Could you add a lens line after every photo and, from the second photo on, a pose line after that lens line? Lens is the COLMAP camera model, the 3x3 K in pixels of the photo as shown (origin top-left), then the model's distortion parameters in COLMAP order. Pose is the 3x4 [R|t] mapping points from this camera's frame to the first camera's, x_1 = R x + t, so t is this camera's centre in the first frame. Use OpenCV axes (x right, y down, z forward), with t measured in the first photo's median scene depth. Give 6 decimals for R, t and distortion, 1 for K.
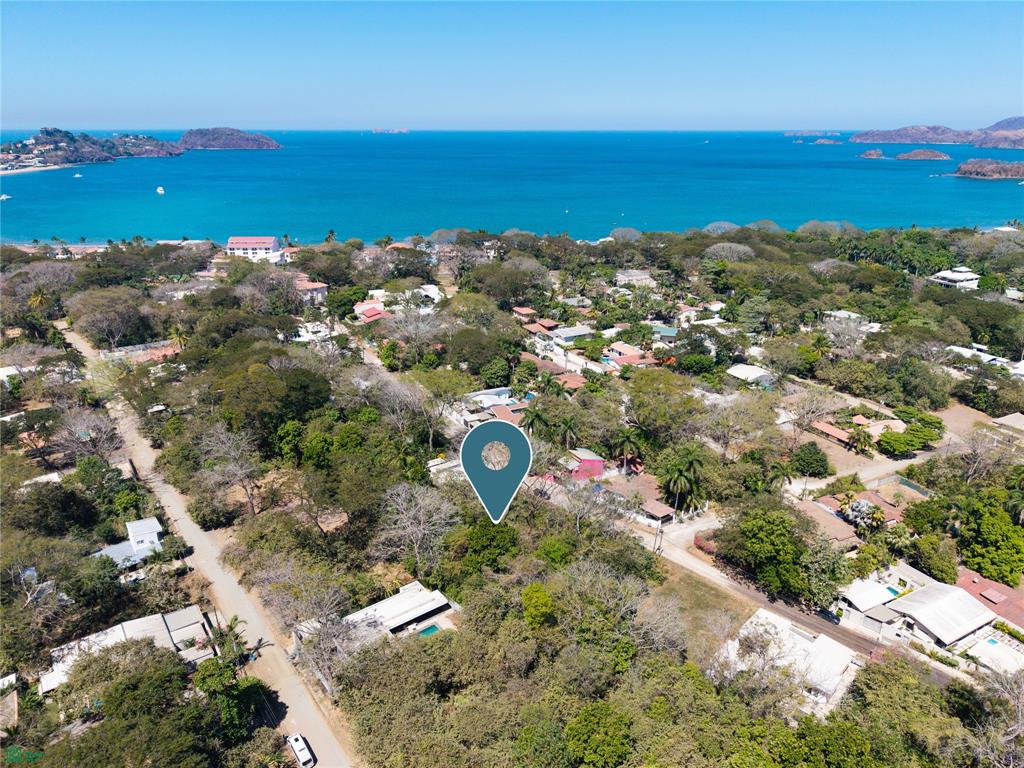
lens RADIAL K [[683.2, 0, 509.2], [0, 683.2, 389.2], [0, 0, 1]] dist [0.020538, -0.018448]
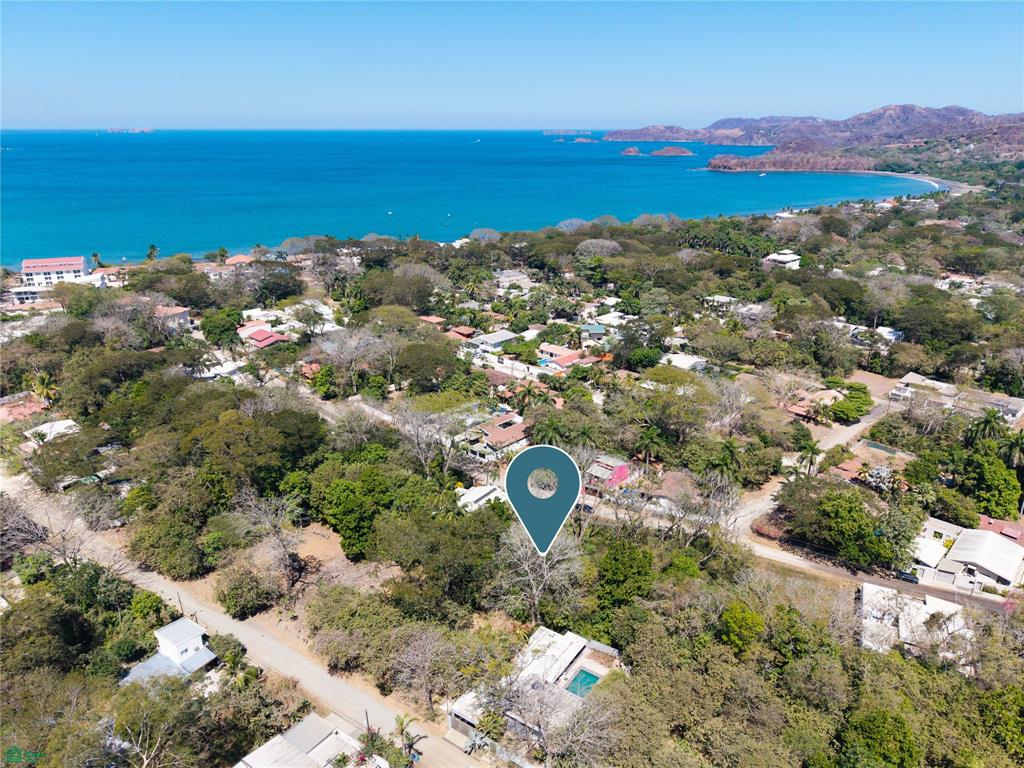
lens RADIAL K [[683.2, 0, 509.2], [0, 683.2, 389.2], [0, 0, 1]] dist [0.020538, -0.018448]
pose [[0.948995, -0.113332, 0.294217, -0.194743], [0.113058, 0.993425, 0.017997, -0.026784], [-0.294322, 0.016185, 0.955569, 0.062908]]
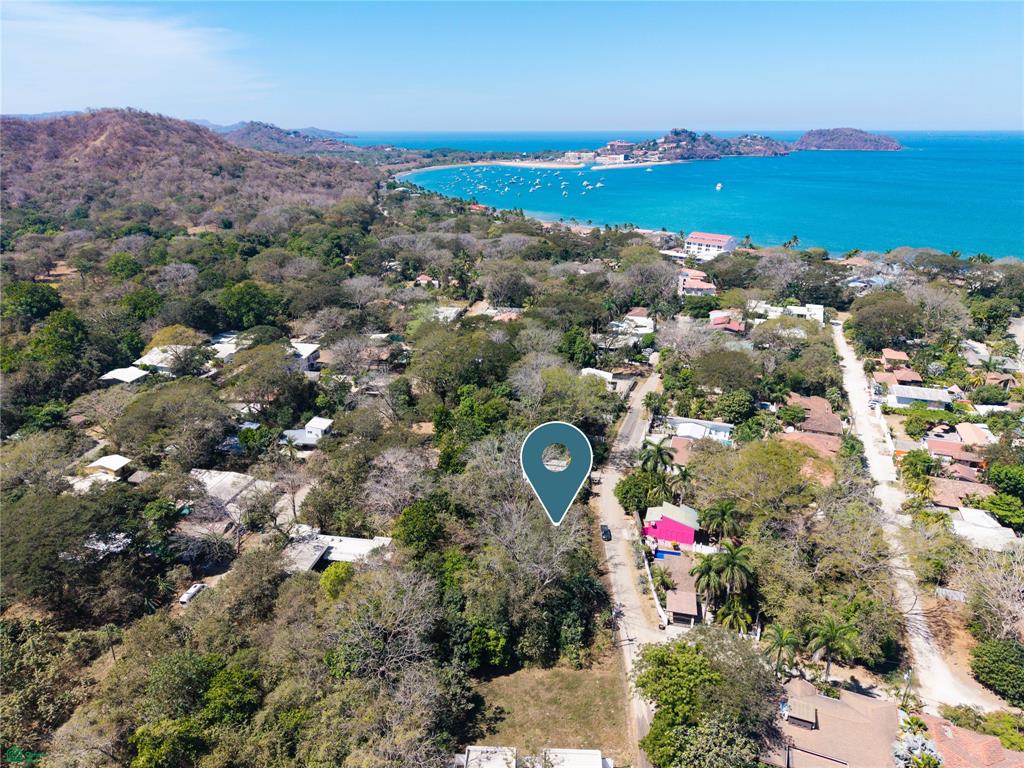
lens RADIAL K [[683.2, 0, 509.2], [0, 683.2, 389.2], [0, 0, 1]] dist [0.020538, -0.018448]
pose [[0.674943, 0.261931, -0.689815, 0.323113], [-0.262693, 0.958919, 0.107083, -0.053721], [0.689525, 0.108935, 0.716023, 0.154839]]
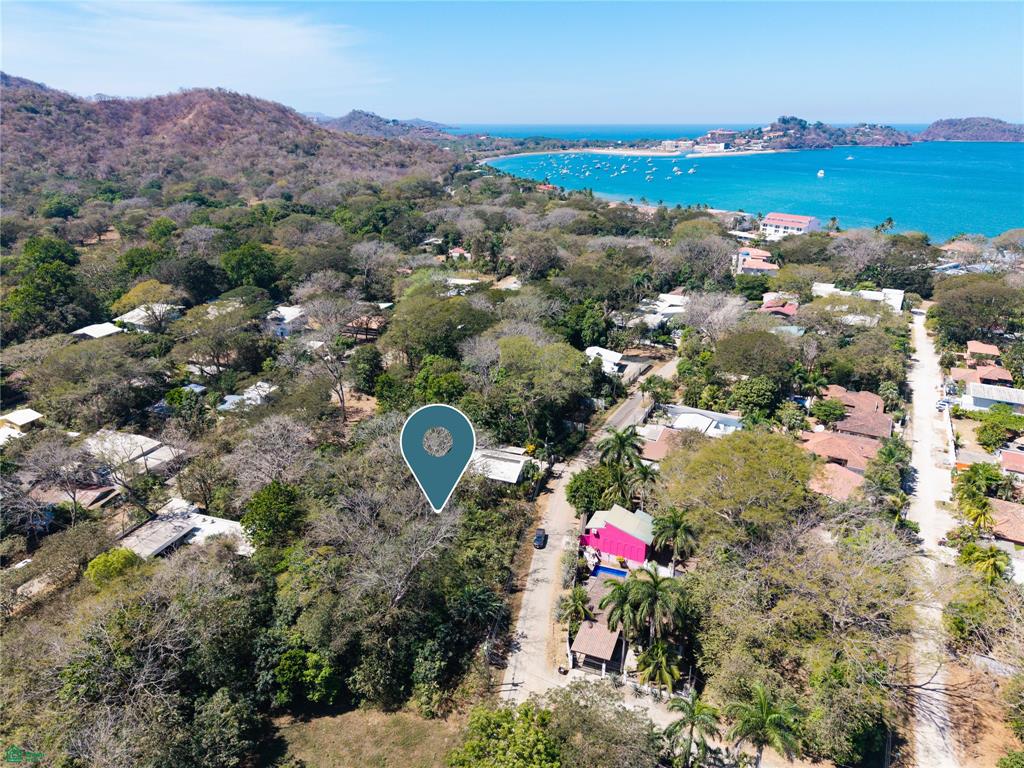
lens RADIAL K [[683.2, 0, 509.2], [0, 683.2, 389.2], [0, 0, 1]] dist [0.020538, -0.018448]
pose [[0.562655, 0.301052, -0.769927, 0.323031], [-0.295916, 0.942968, 0.152460, -0.055230], [0.771915, 0.142051, 0.619652, 0.313862]]
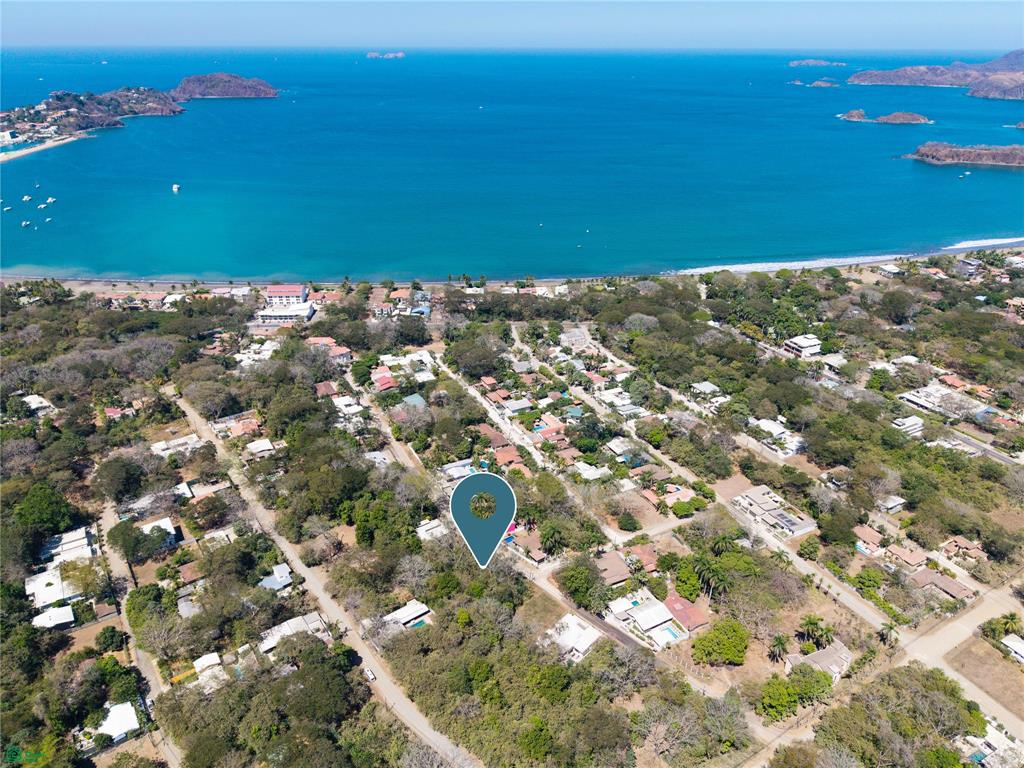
lens RADIAL K [[683.2, 0, 509.2], [0, 683.2, 389.2], [0, 0, 1]] dist [0.020538, -0.018448]
pose [[0.999996, 0.002607, 0.000458, 0.076634], [-0.002641, 0.994578, 0.103963, -0.288036], [-0.000185, -0.103964, 0.994581, -0.515693]]
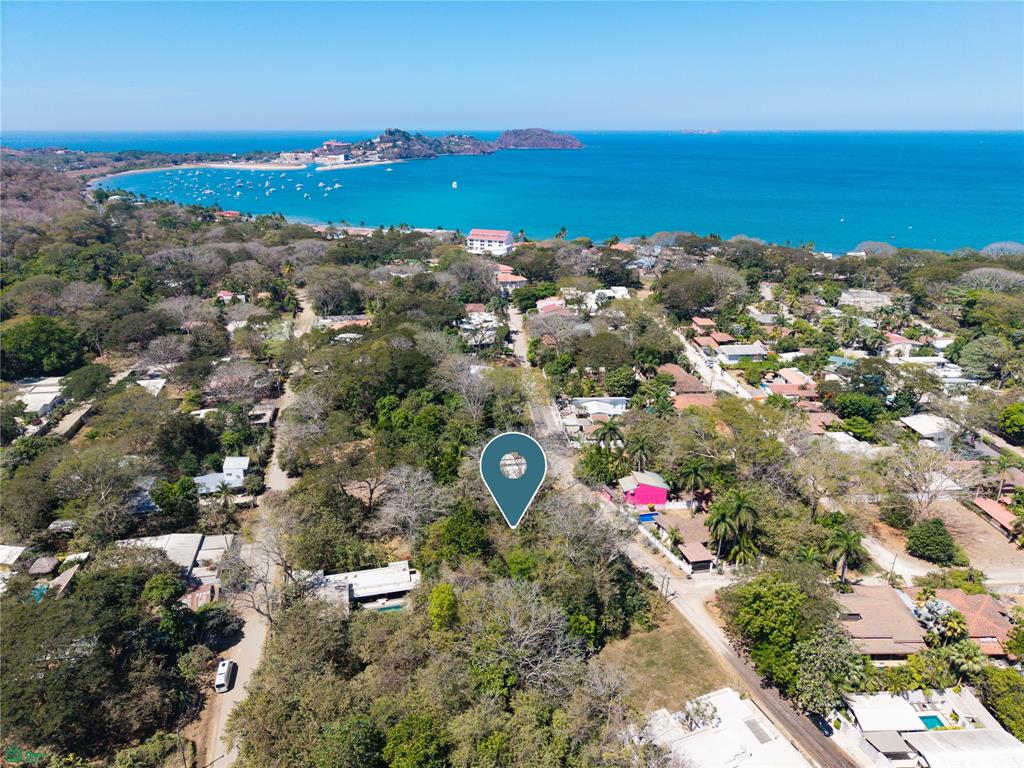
lens RADIAL K [[683.2, 0, 509.2], [0, 683.2, 389.2], [0, 0, 1]] dist [0.020538, -0.018448]
pose [[0.912463, 0.145101, -0.382566, 0.175316], [-0.145157, 0.988987, 0.028889, -0.015128], [0.382545, 0.029172, 0.923476, 0.042166]]
